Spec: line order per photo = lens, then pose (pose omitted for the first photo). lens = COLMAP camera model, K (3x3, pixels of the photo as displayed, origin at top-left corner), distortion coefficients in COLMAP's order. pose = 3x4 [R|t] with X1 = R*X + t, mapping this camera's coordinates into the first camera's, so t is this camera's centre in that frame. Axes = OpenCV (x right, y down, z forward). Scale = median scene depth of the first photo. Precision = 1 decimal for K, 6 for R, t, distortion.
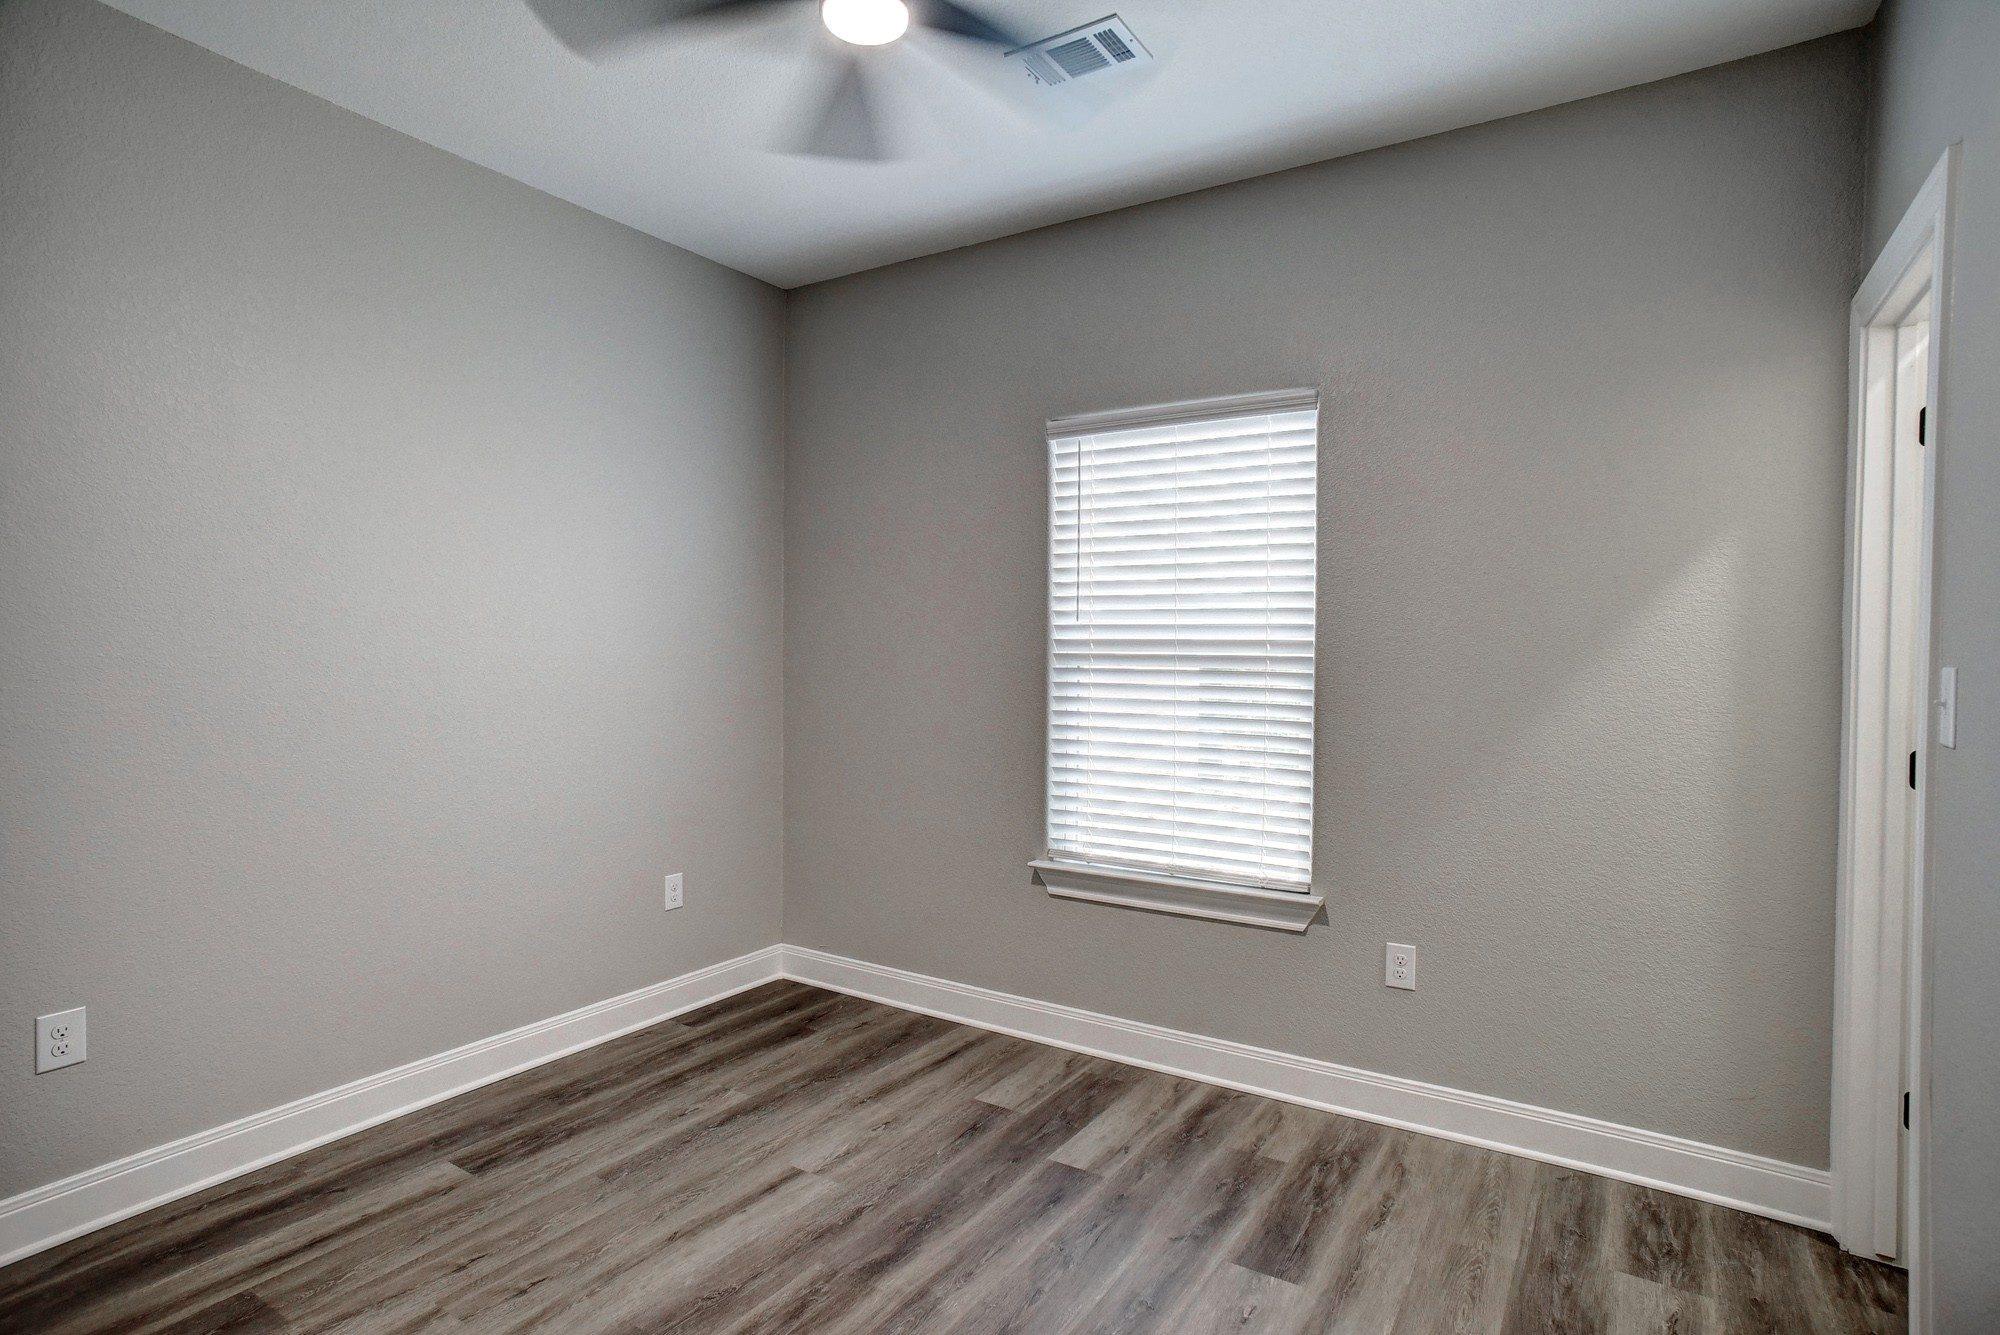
lens RADIAL K [[1028.3, 0, 1015.8], [0, 1028.3, 664.6], [0, 0, 1]] dist [-0.070966, 0.039513]
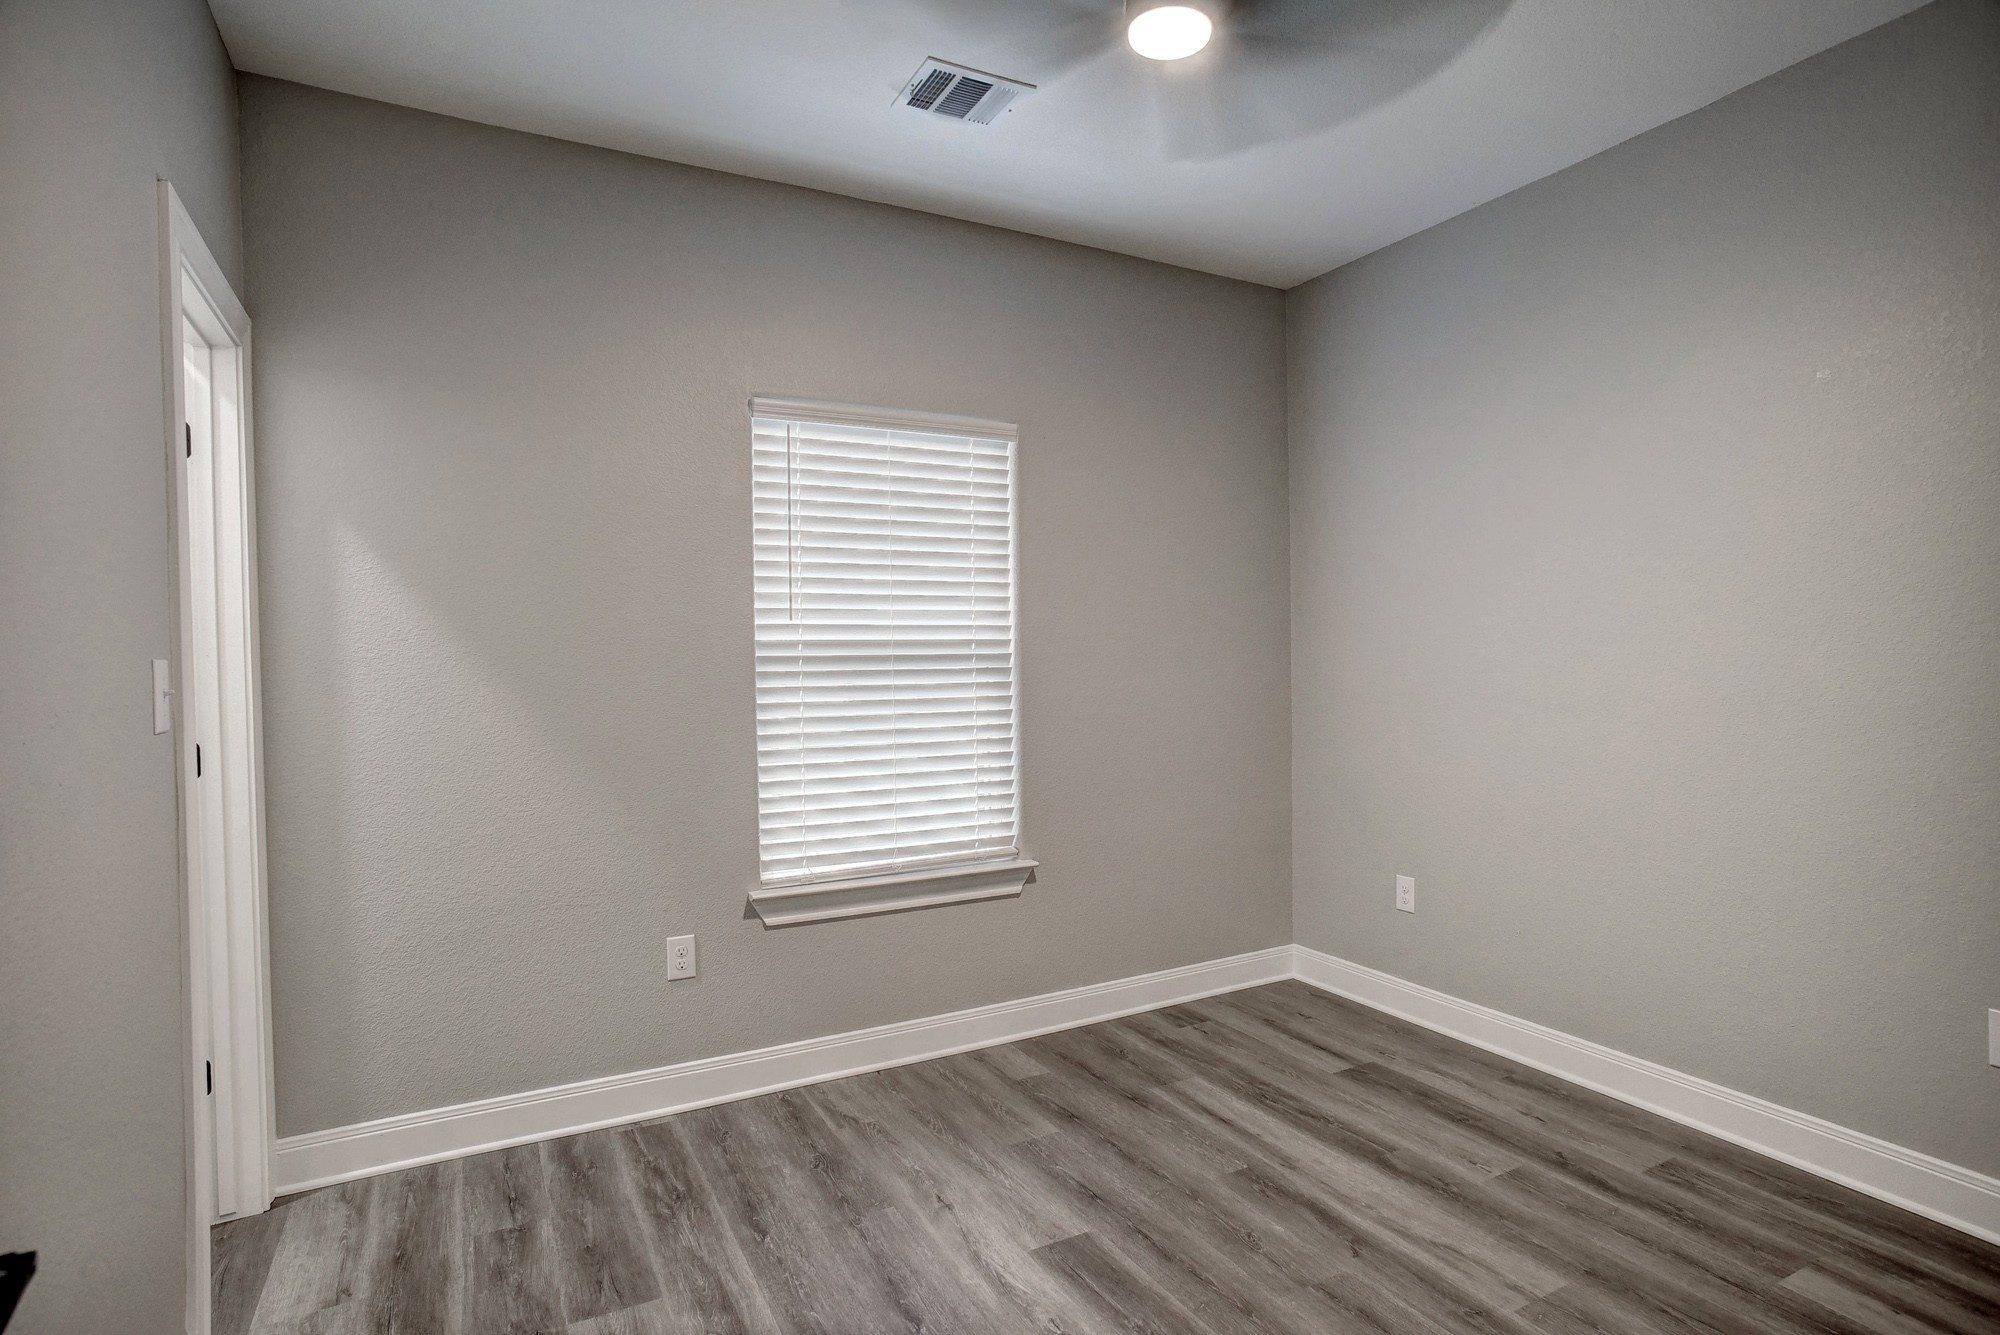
lens RADIAL K [[1028.3, 0, 1015.8], [0, 1028.3, 664.6], [0, 0, 1]] dist [-0.070966, 0.039513]
pose [[0.514410, -0.022789, 0.857242, -0.619722], [0.031503, 0.999474, 0.007666, -0.003739], [-0.856966, 0.023062, 0.514857, 0.353451]]
